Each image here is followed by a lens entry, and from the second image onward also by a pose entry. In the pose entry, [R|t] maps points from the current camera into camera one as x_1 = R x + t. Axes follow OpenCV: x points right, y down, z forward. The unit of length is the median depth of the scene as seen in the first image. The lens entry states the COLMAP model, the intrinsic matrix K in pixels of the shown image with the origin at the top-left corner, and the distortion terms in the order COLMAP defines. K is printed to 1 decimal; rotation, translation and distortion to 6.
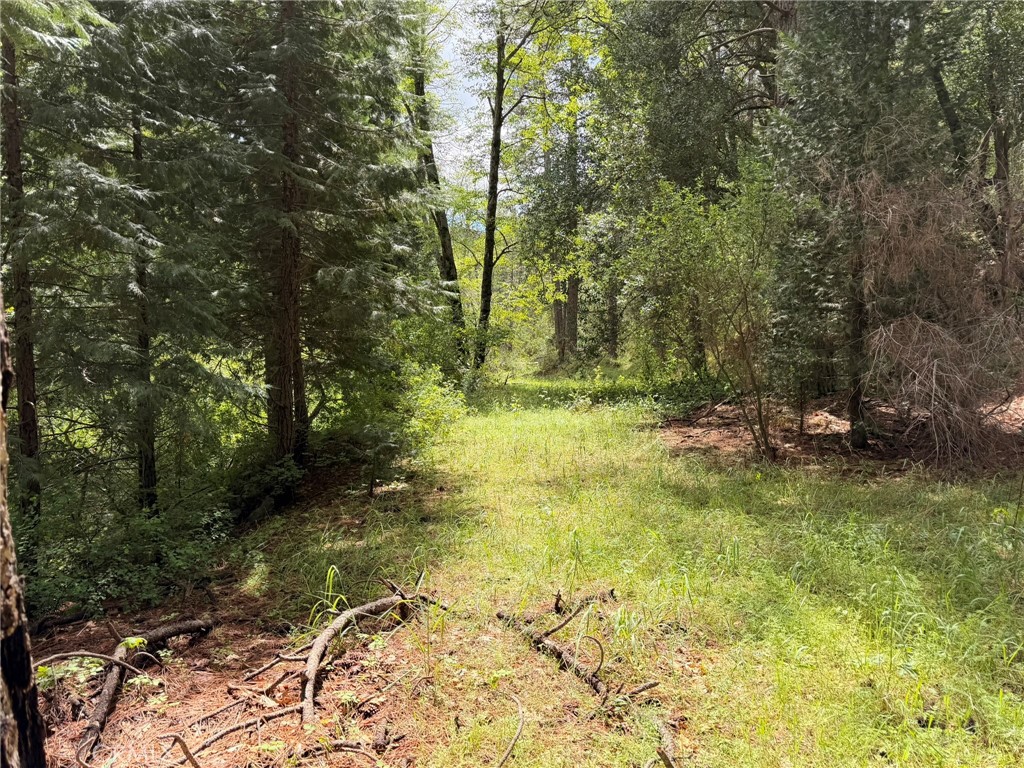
lens RADIAL K [[661.3, 0, 512.0], [0, 661.3, 384.0], [0, 0, 1]] dist [0.000150, -0.081446]
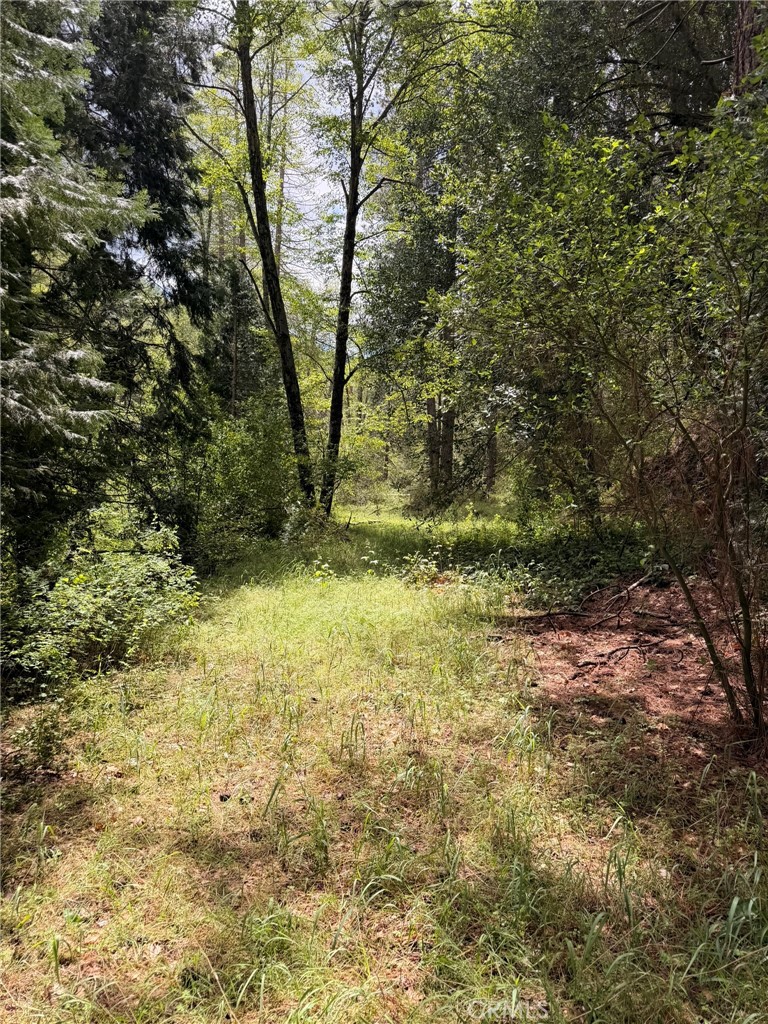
lens RADIAL K [[661.3, 0, 385.3], [0, 661.3, 519.7], [0, 0, 1]] dist [0.000150, -0.081446]
pose [[0.999727, 0.015286, -0.017669, 0.040482], [-0.015088, 0.999822, 0.011314, -0.015754], [0.017839, -0.011044, 0.999780, 0.164532]]
